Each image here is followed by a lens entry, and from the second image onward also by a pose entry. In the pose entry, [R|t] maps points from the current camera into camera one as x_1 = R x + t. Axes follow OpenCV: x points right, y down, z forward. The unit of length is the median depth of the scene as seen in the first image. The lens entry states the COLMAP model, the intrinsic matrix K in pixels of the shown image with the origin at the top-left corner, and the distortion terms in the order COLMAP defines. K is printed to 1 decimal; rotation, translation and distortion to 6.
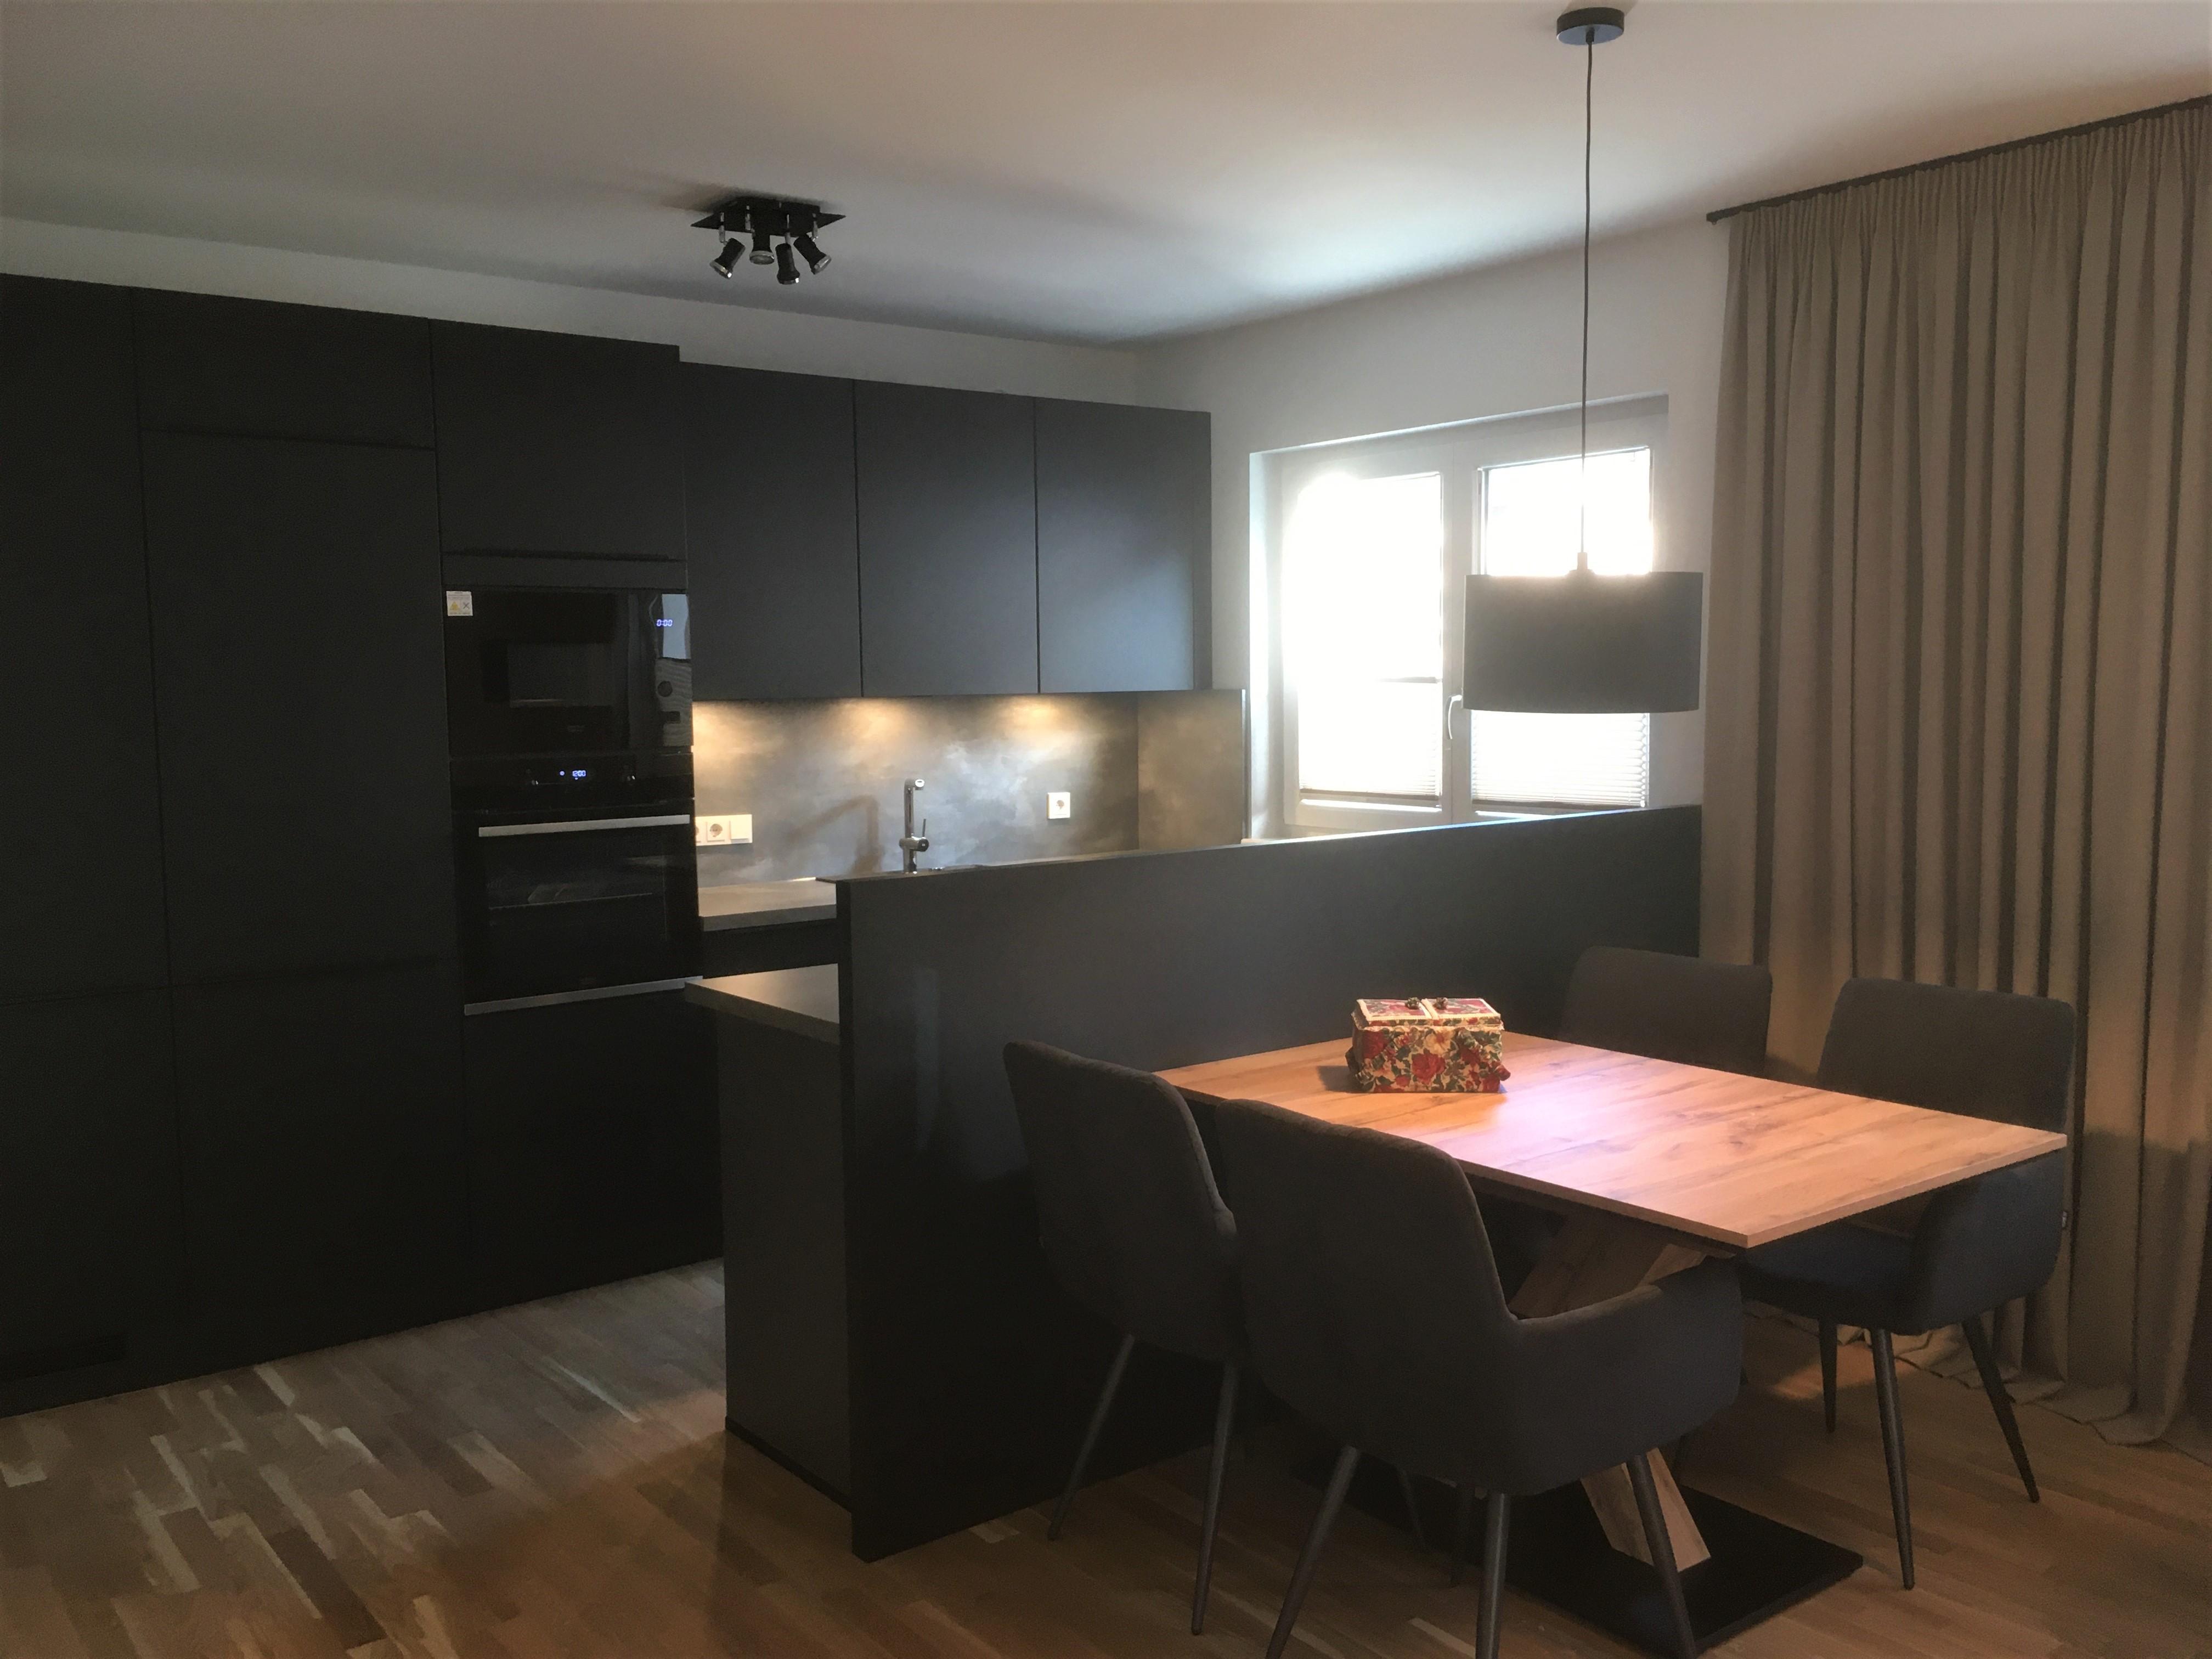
lens RADIAL K [[1872.5, 0, 1106.0], [0, 1872.5, 829.5], [0, 0, 1]] dist [0.053244, -0.009196]
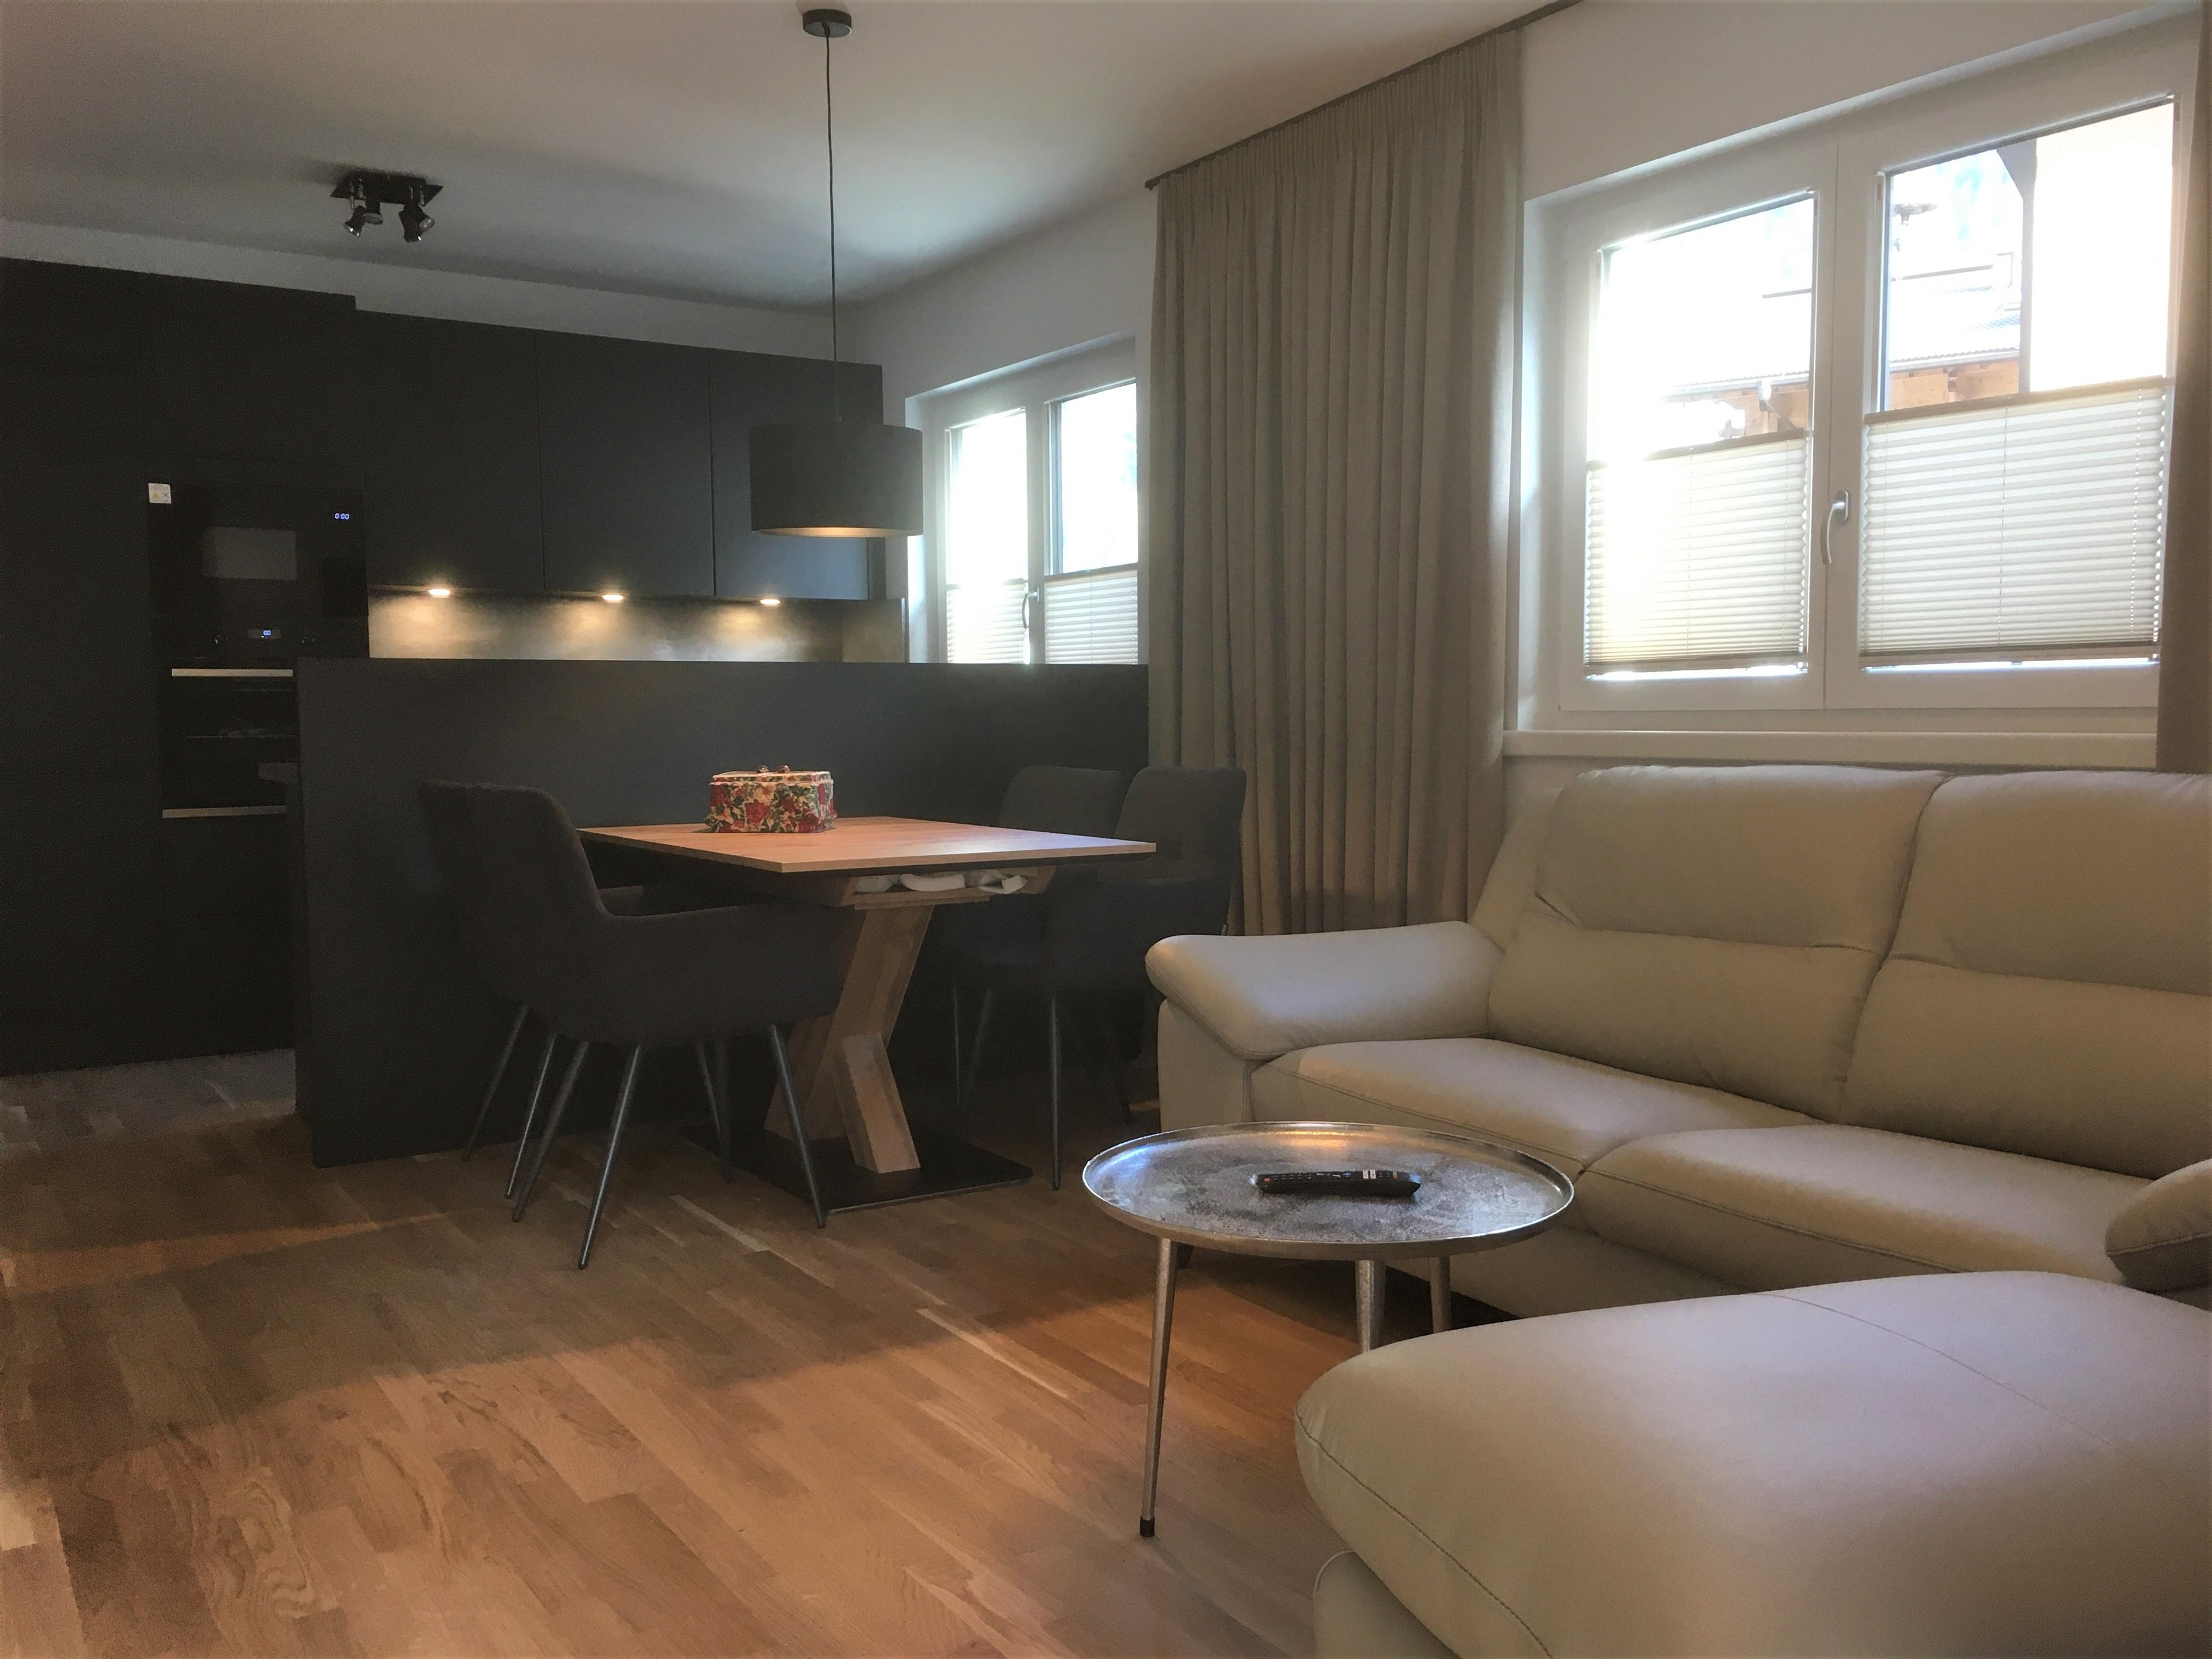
lens RADIAL K [[1869.7, 0, 1106.0], [0, 1869.7, 829.5], [0, 0, 1]] dist [0.016929, -0.003516]
pose [[0.997263, 0.011918, -0.072966, 0.393980], [-0.013110, 0.999788, -0.015874, 0.120190], [0.072761, 0.016787, 0.997208, -0.220802]]
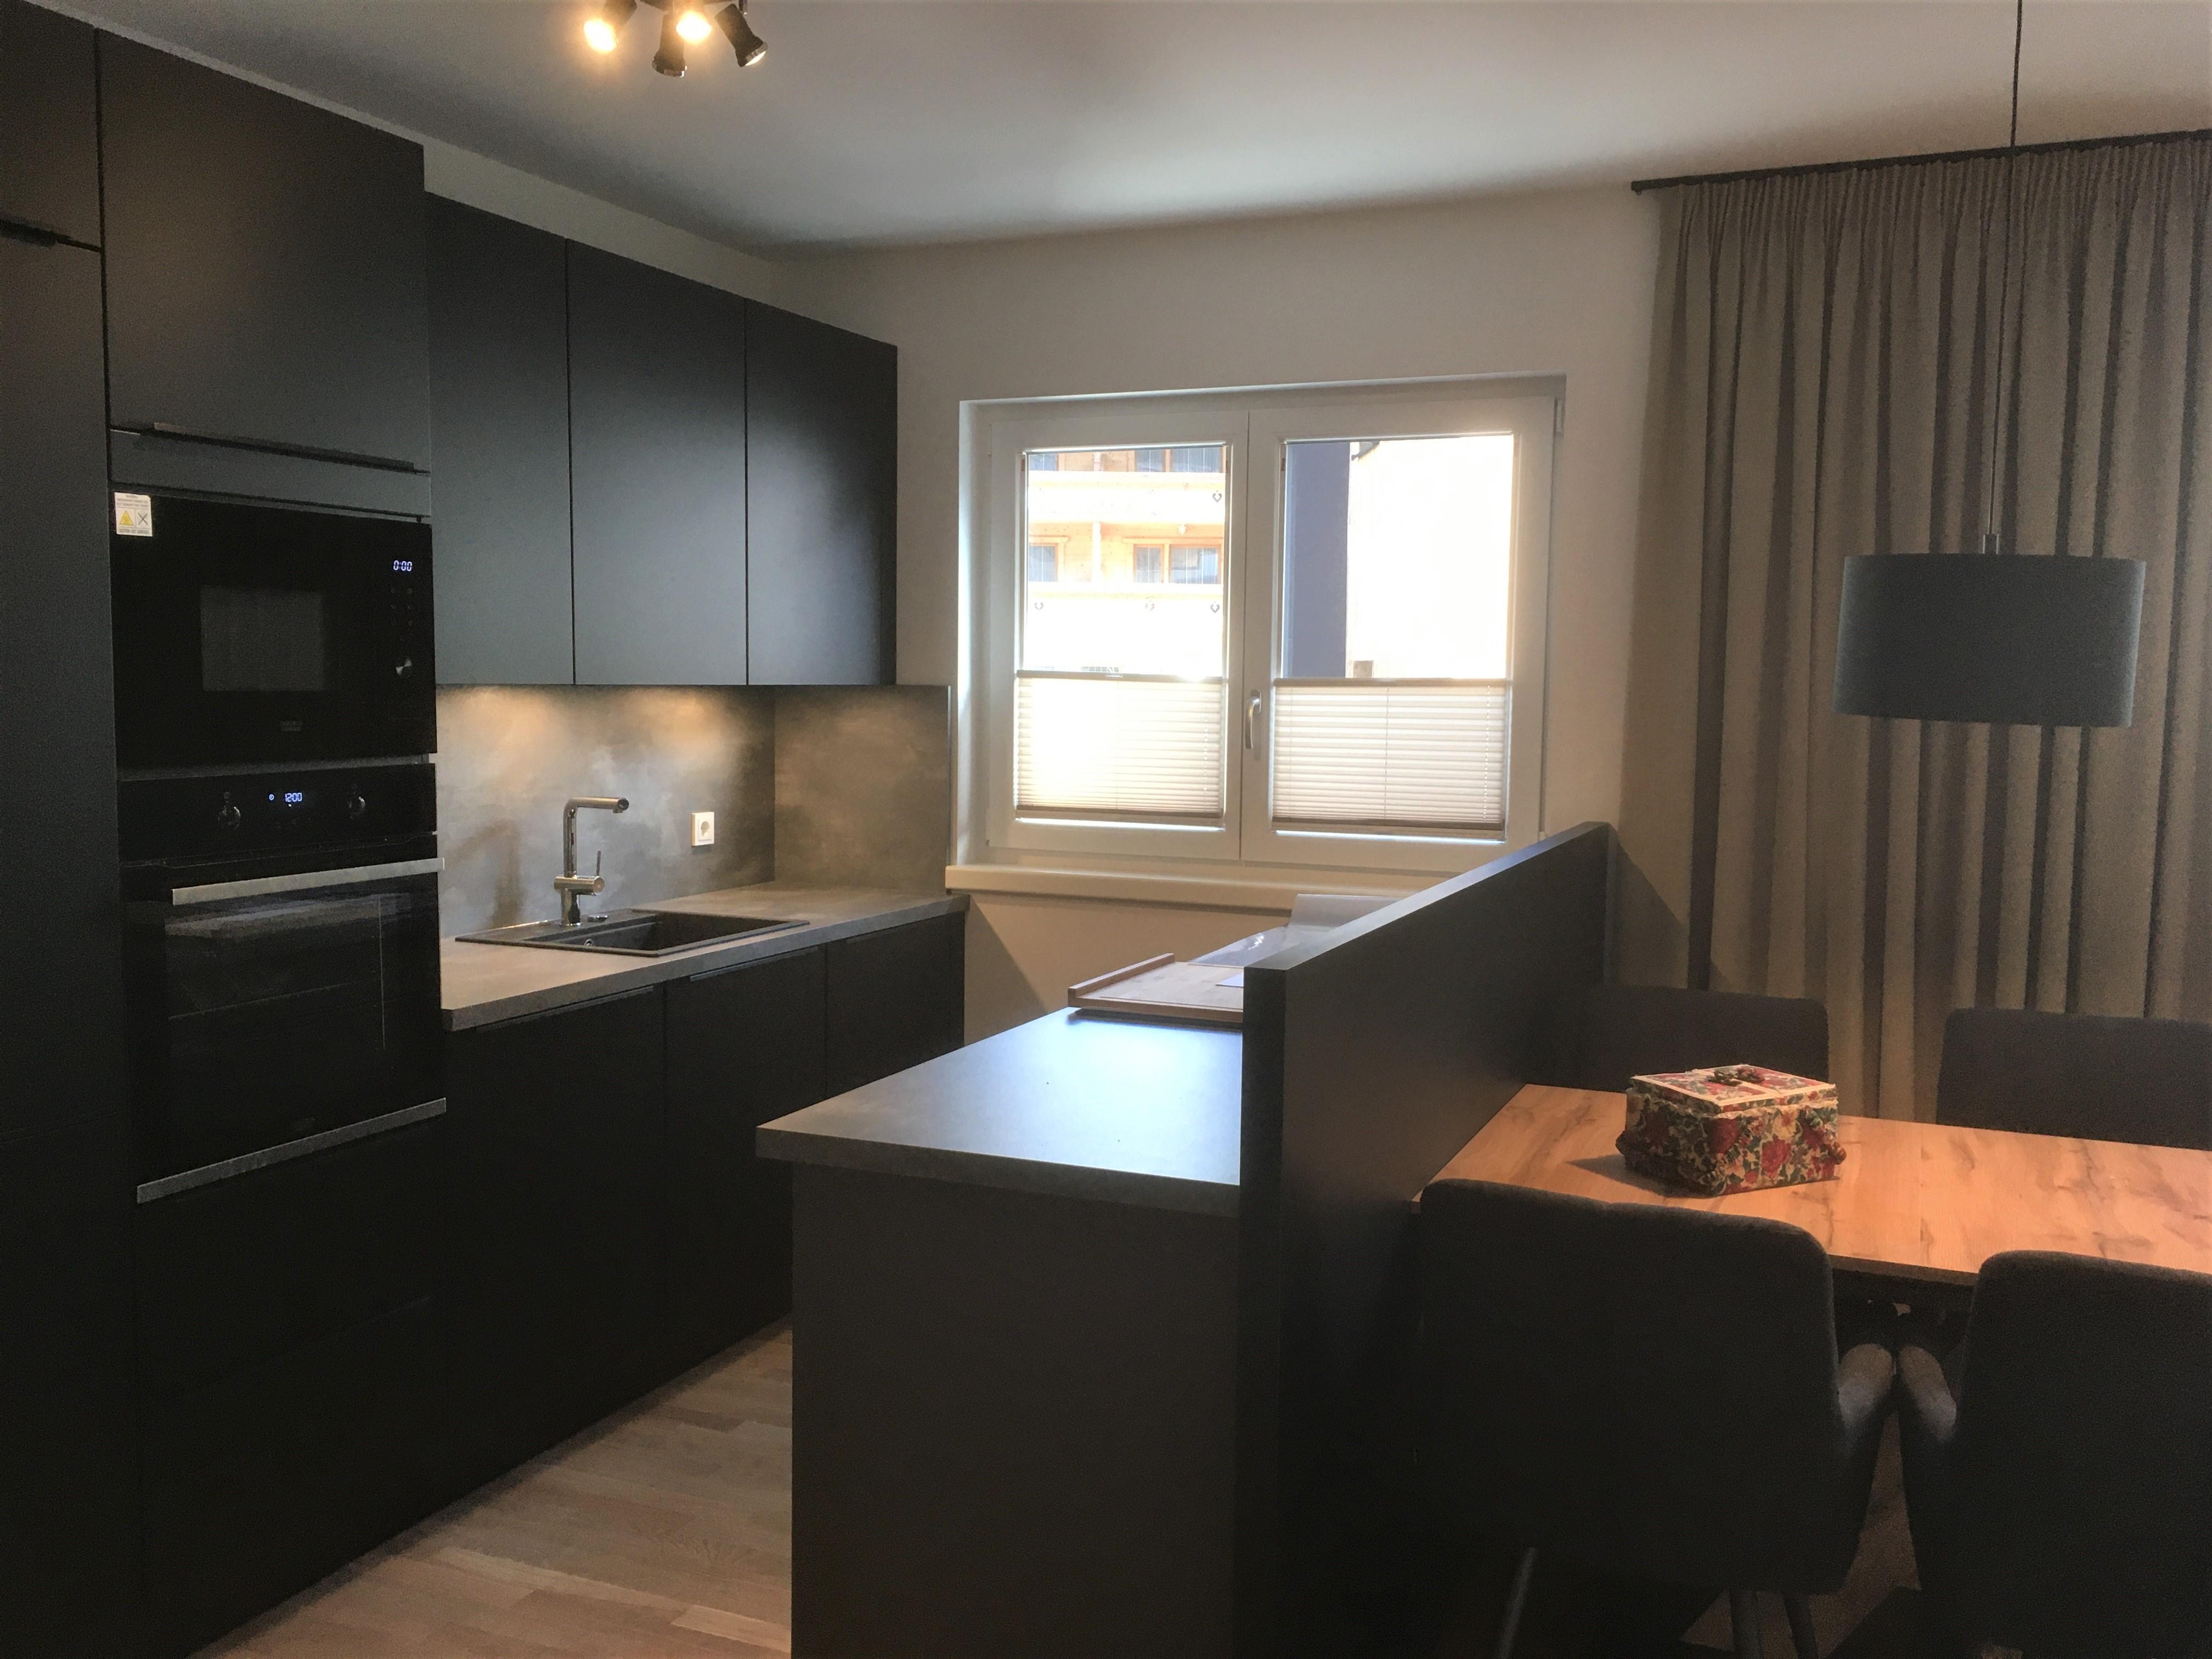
lens RADIAL K [[1869.7, 0, 1106.0], [0, 1869.7, 829.5], [0, 0, 1]] dist [0.016929, -0.003516]
pose [[0.875431, -0.015866, 0.483083, -0.363069], [0.016656, 0.999858, 0.002655, -0.016736], [-0.483056, 0.005722, 0.875571, 0.332149]]
